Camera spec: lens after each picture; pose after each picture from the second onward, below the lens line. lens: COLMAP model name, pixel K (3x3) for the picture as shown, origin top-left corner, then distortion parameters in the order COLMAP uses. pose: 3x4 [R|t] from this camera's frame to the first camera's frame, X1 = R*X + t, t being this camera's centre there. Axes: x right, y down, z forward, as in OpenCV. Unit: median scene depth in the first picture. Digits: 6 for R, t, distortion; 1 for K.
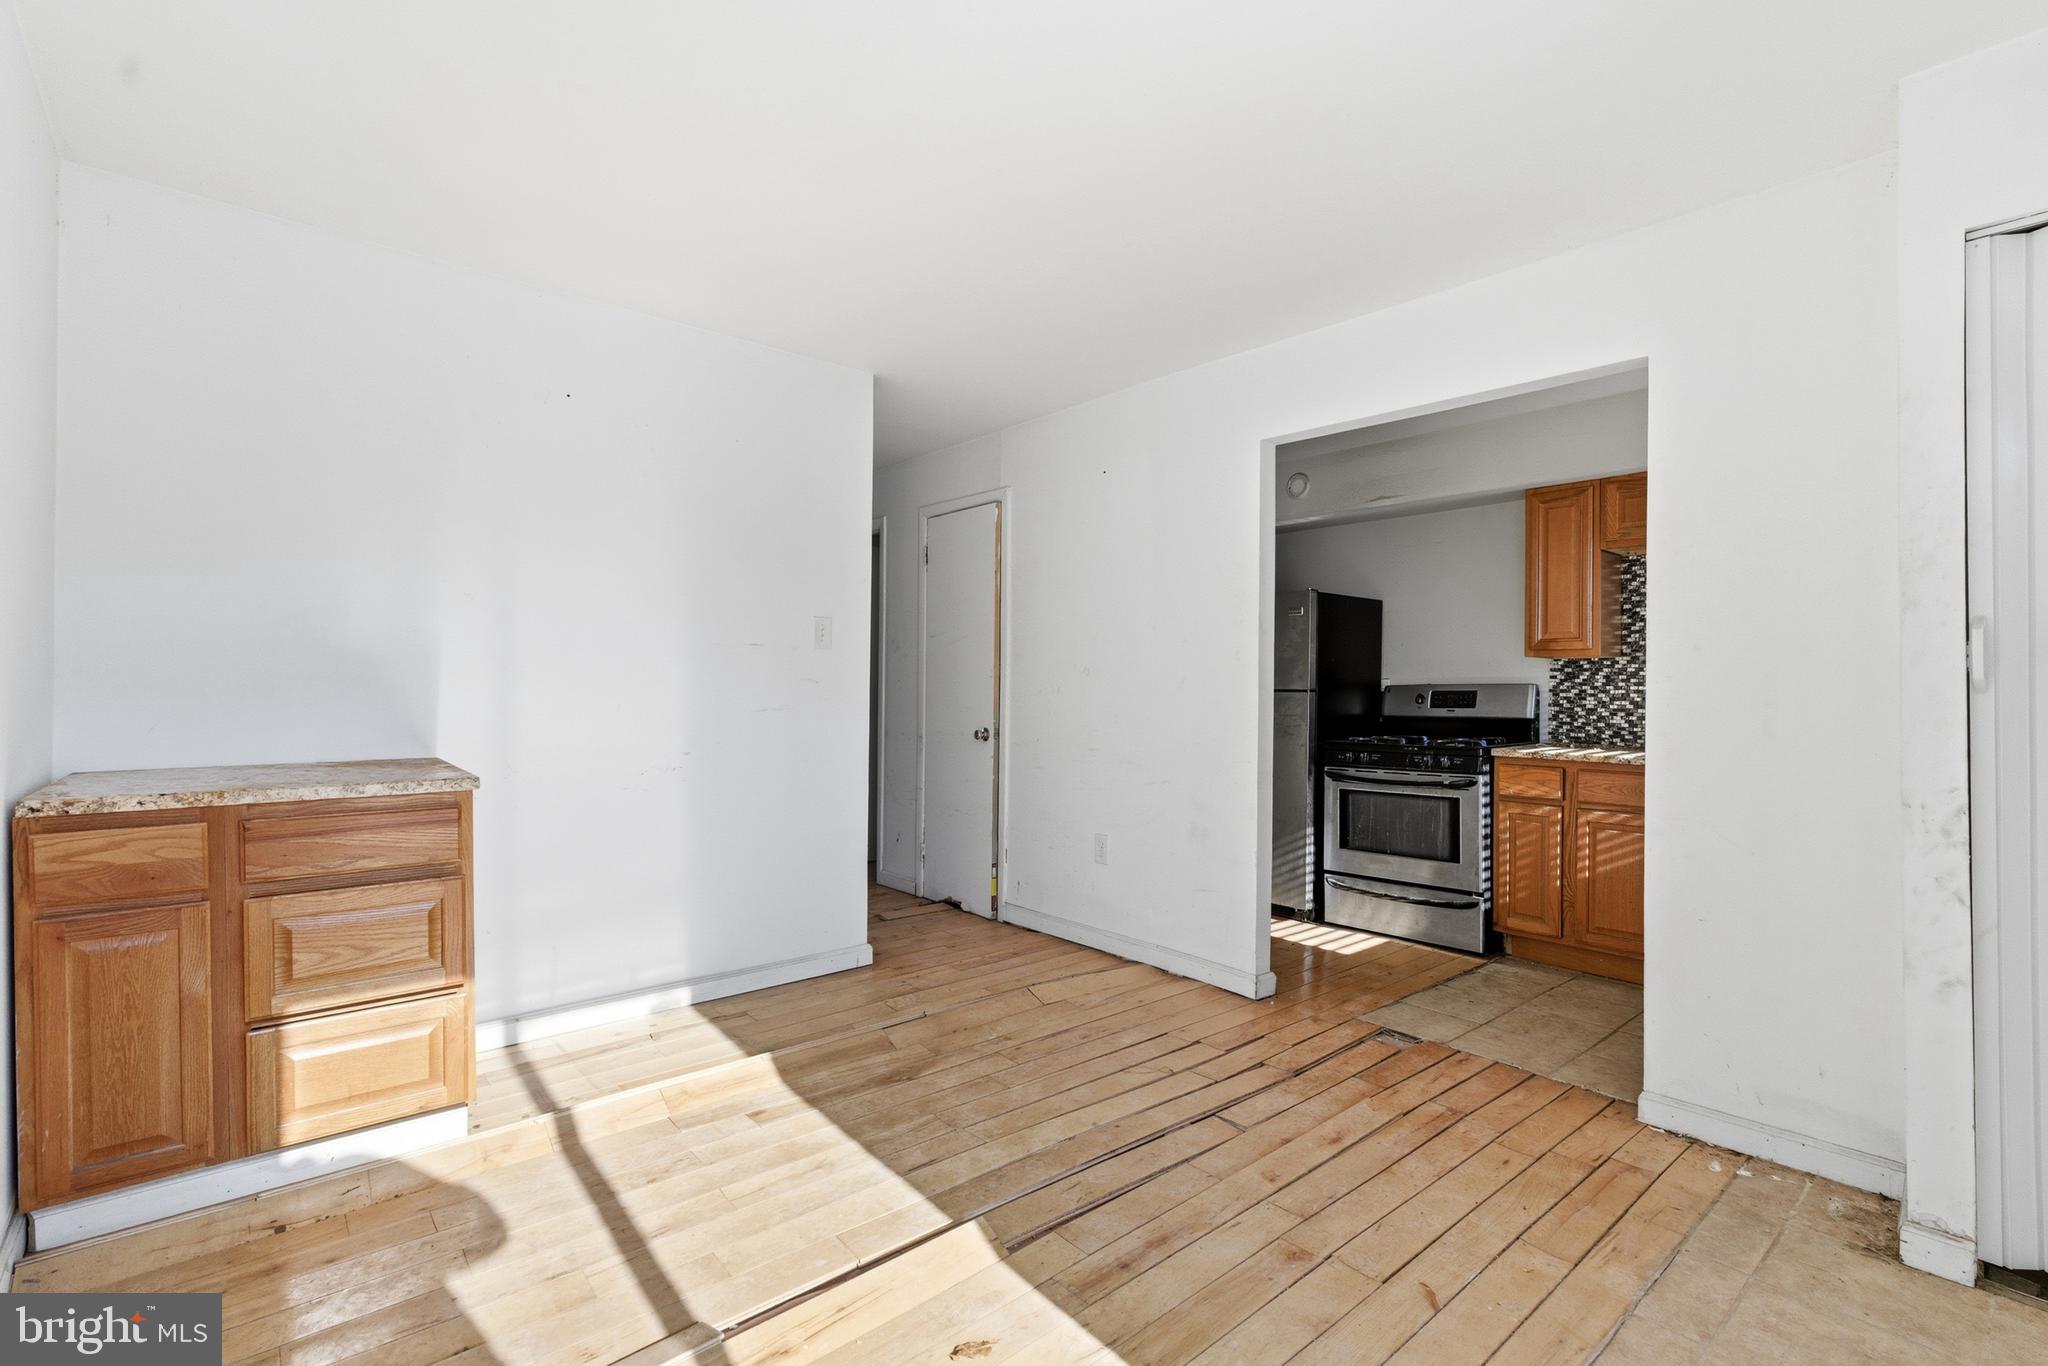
lens RADIAL K [[932.4, 0, 1019.1], [0, 932.4, 687.3], [0, 0, 1]] dist [-0.008696, 0.003653]
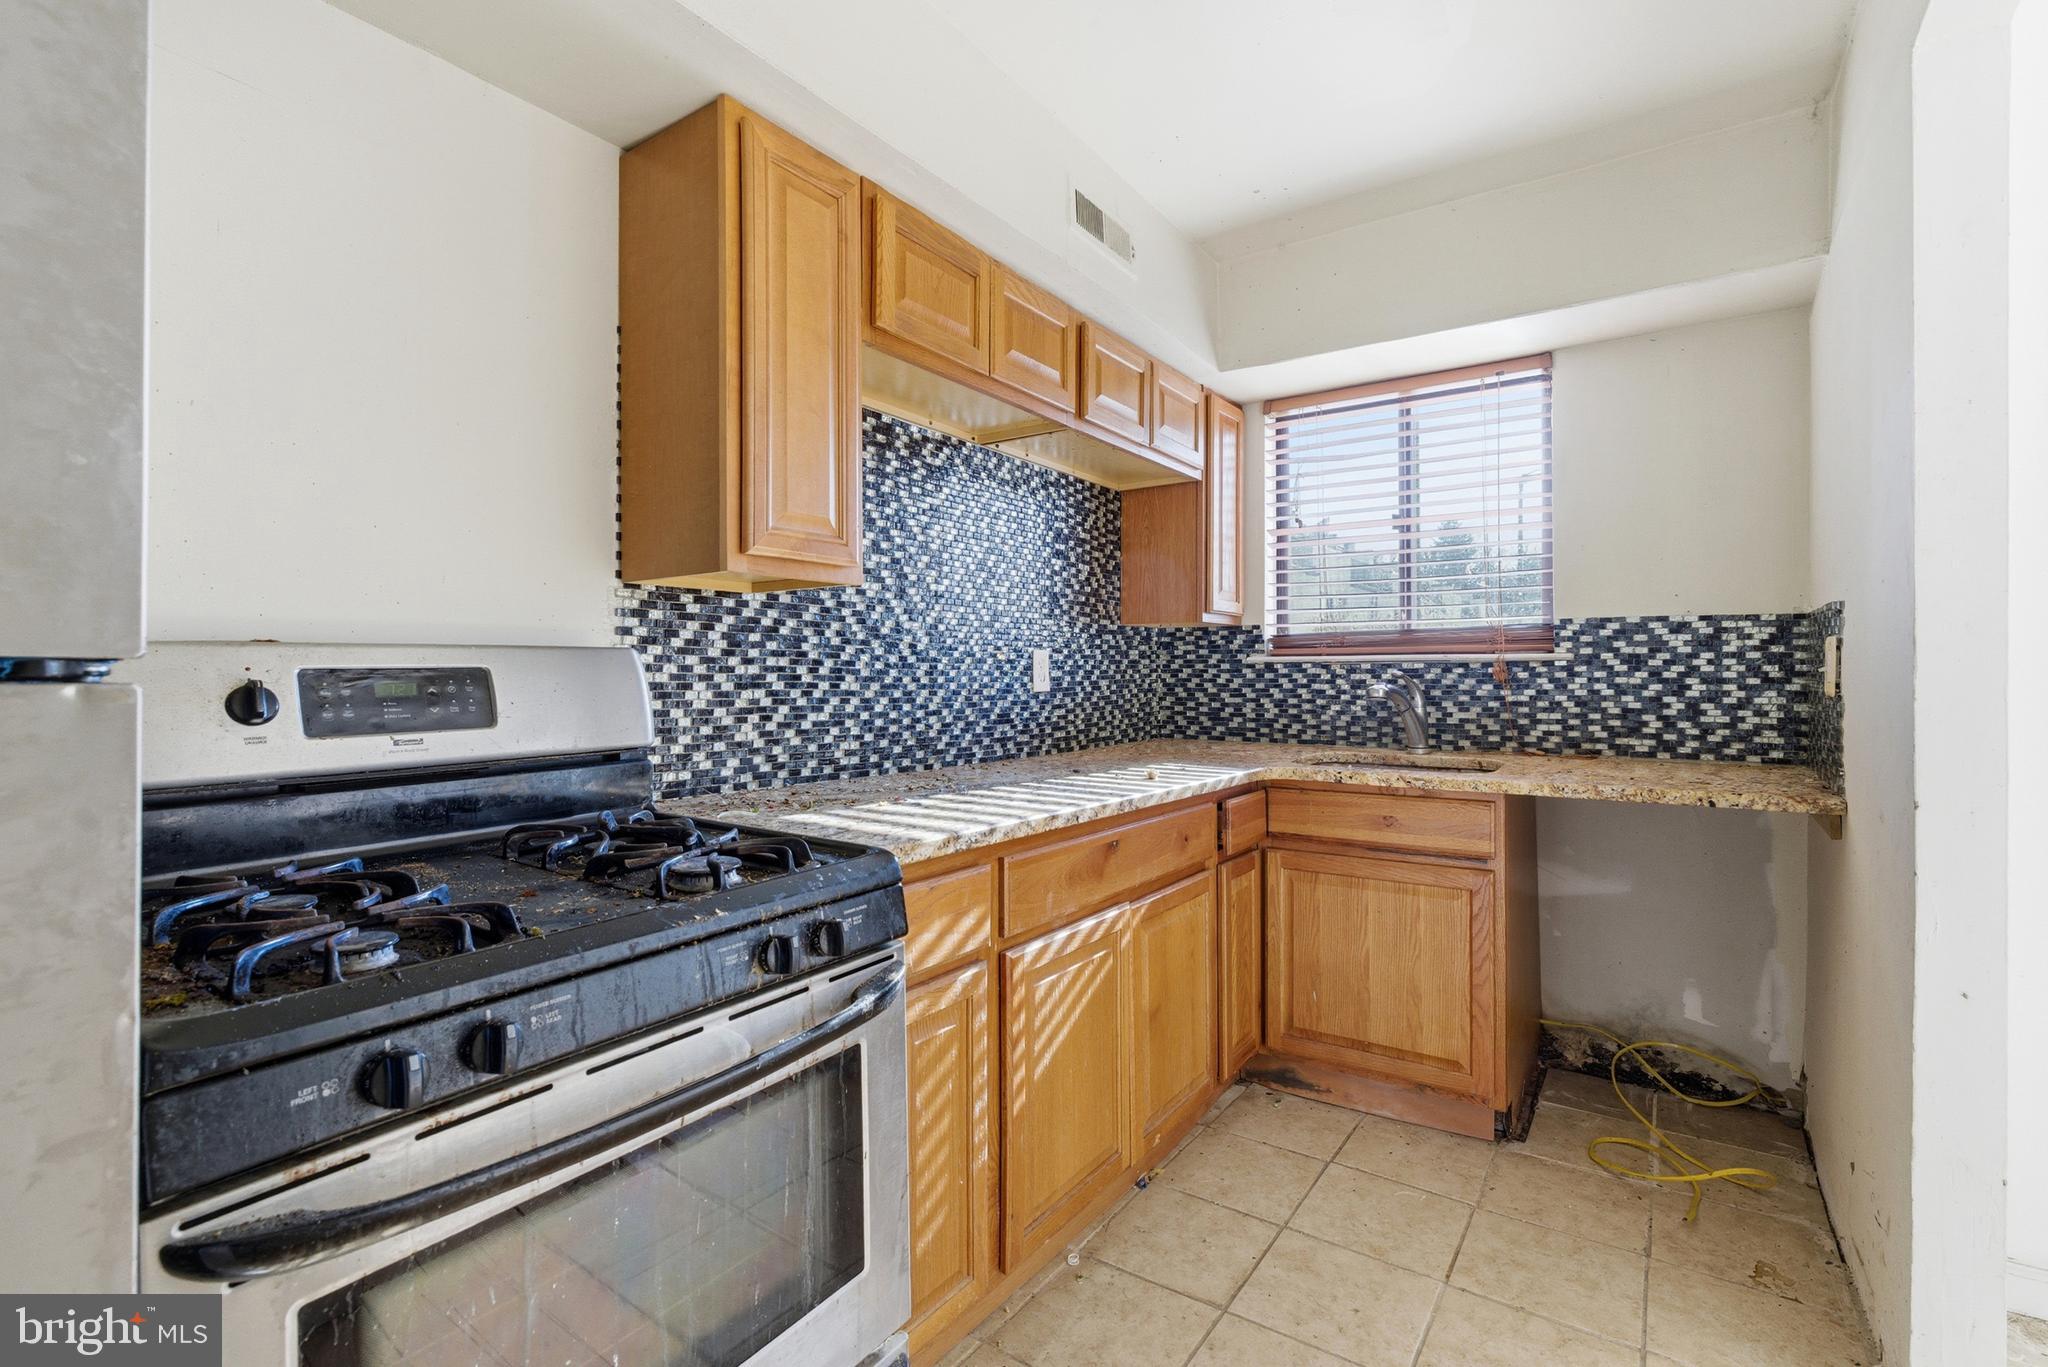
lens RADIAL K [[932.4, 0, 1032.4], [0, 932.4, 674.2], [0, 0, 1]] dist [-0.008696, 0.003653]
pose [[-0.259705, -0.009186, 0.965644, 0.173797], [-0.004491, 0.999955, 0.008304, 0.002678], [-0.965678, -0.002180, -0.259734, 0.974480]]
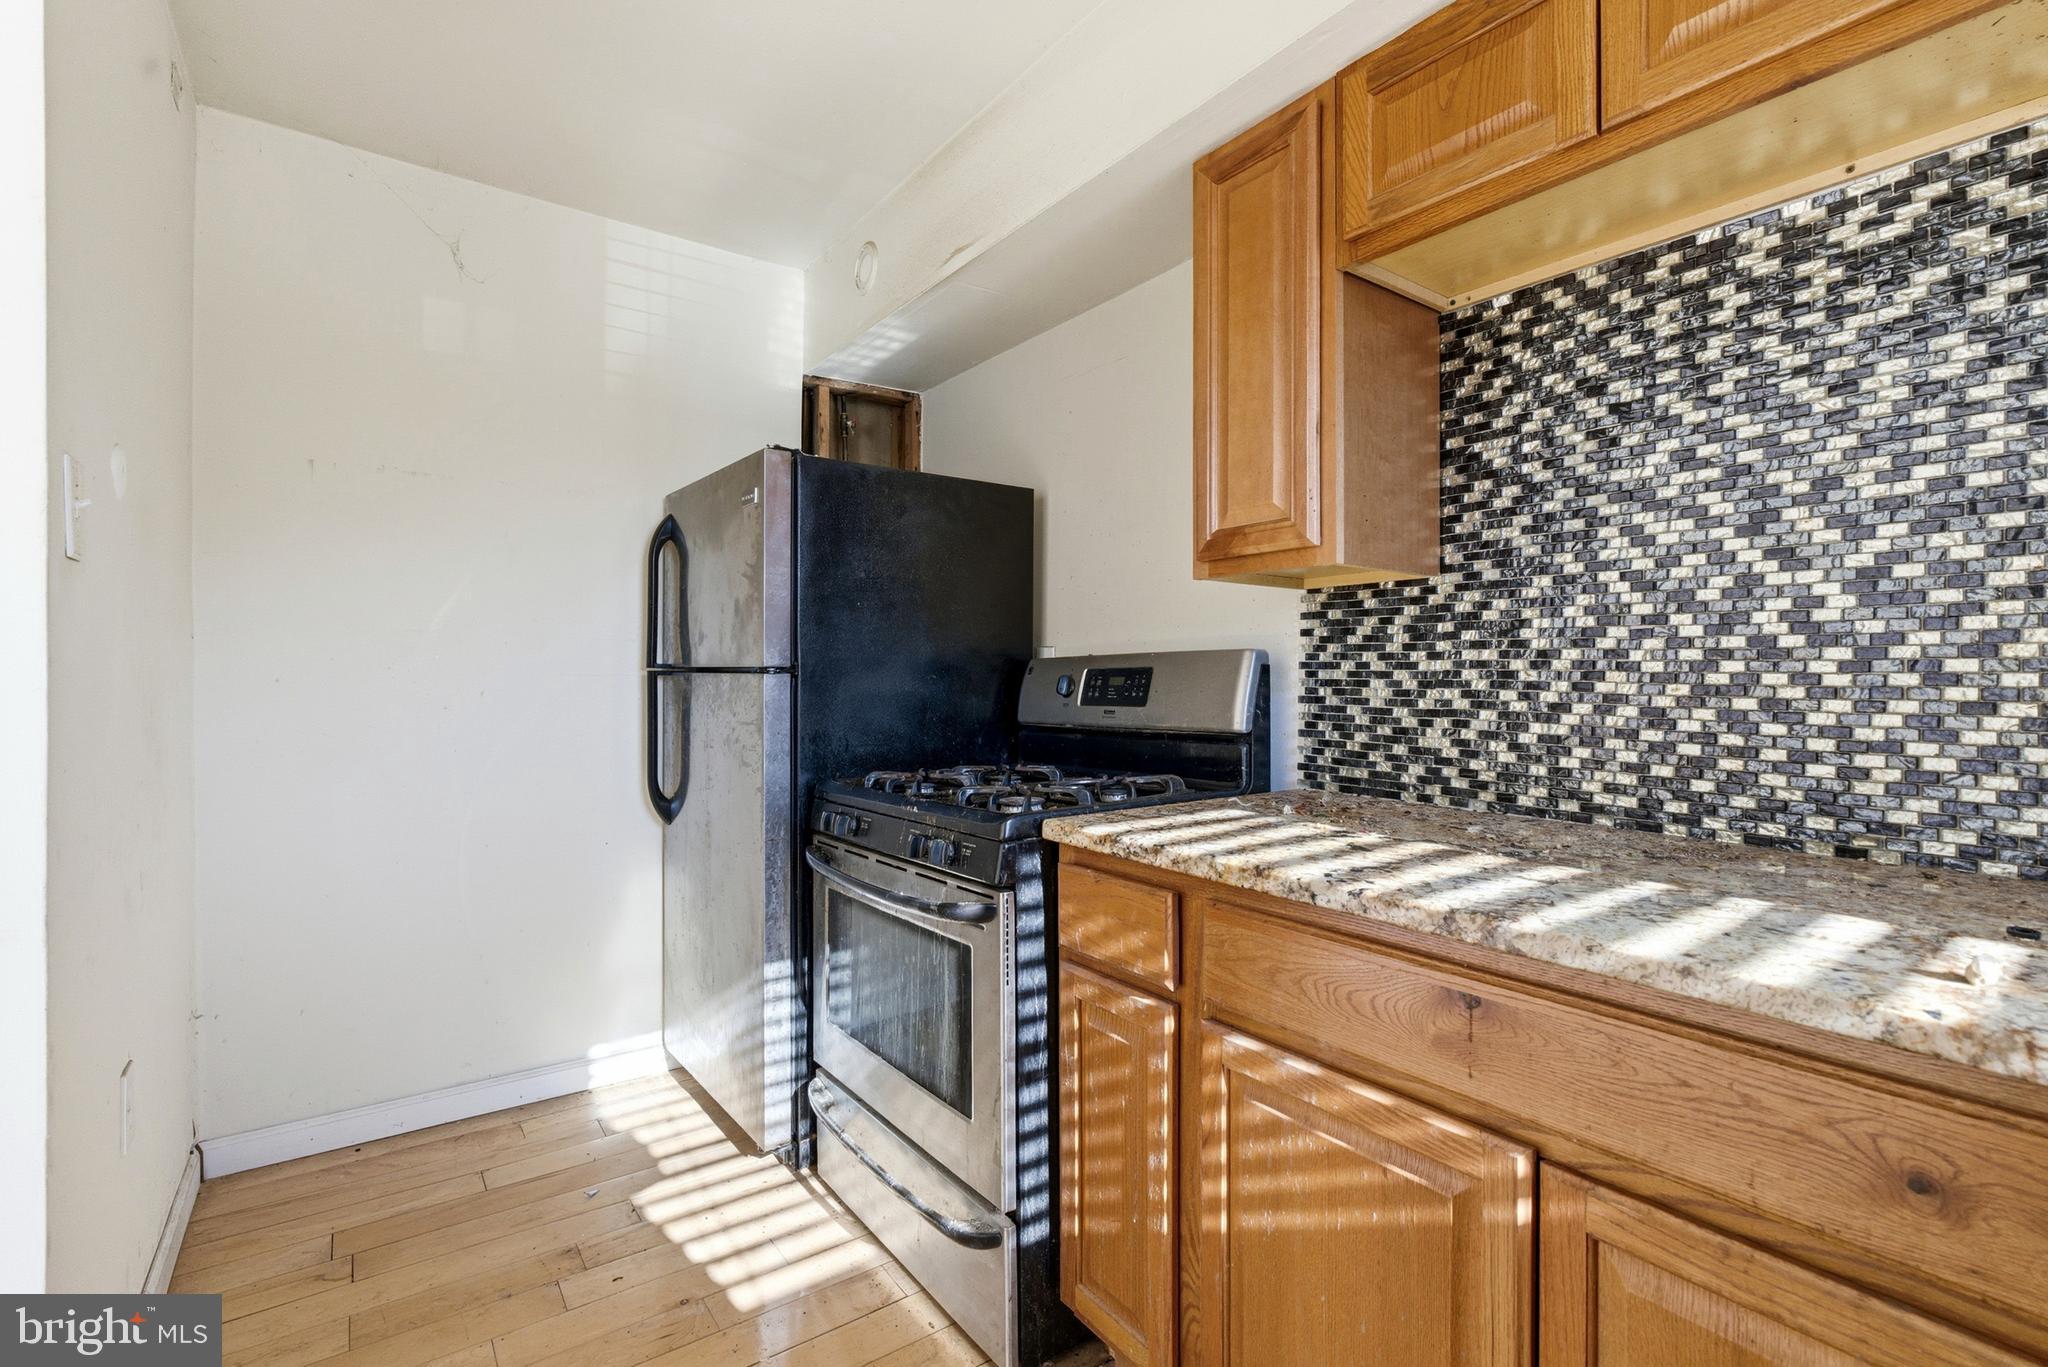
lens RADIAL K [[932.4, 0, 1021.0], [0, 932.4, 679.1], [0, 0, 1]] dist [-0.008696, 0.003653]
pose [[0.996648, -0.004358, -0.081697, 0.498967], [0.004350, 0.999991, -0.000275, 0.009805], [0.081698, -0.000081, 0.996657, 0.593881]]
